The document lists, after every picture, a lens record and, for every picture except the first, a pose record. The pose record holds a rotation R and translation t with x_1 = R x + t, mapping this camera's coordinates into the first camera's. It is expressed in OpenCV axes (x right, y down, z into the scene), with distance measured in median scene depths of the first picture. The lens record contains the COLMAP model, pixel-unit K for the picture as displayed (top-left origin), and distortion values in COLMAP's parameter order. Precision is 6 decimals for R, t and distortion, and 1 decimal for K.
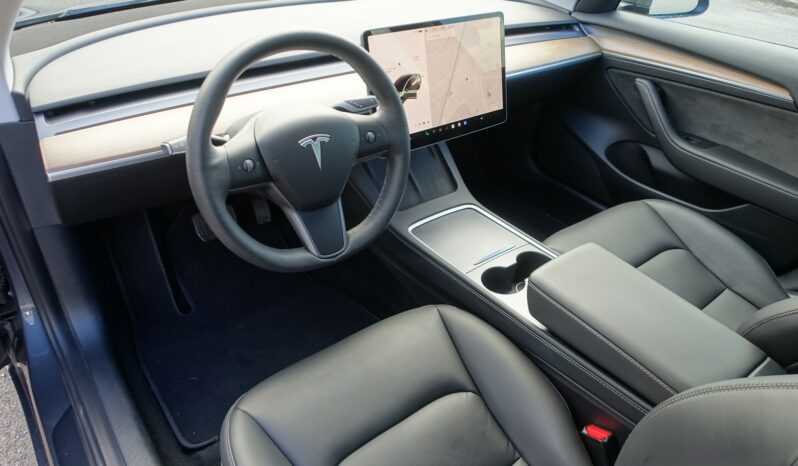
lens RADIAL K [[548.5, 0, 399.0], [0, 548.5, 233.0], [0, 0, 1]] dist [-0.001017, -0.000548]
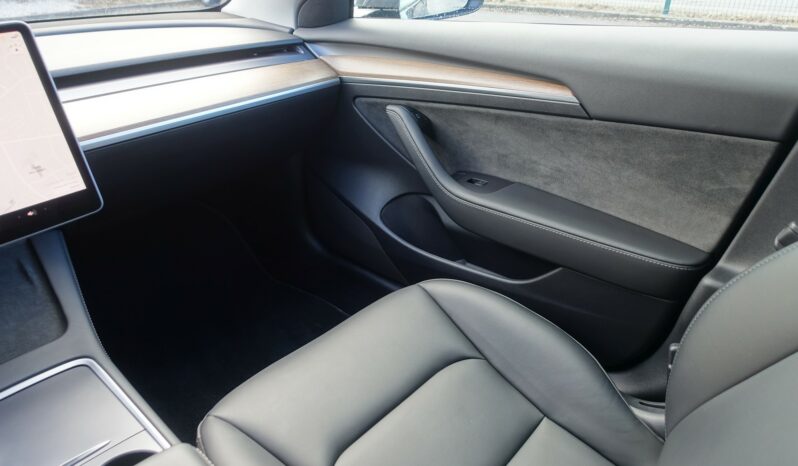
lens RADIAL K [[548.5, 0, 399.0], [0, 548.5, 233.0], [0, 0, 1]] dist [-0.001017, -0.000548]
pose [[0.982097, -0.164522, 0.091750, 0.374769], [0.173366, 0.979911, -0.098582, -0.058669], [-0.073688, 0.112724, 0.990890, 0.352843]]
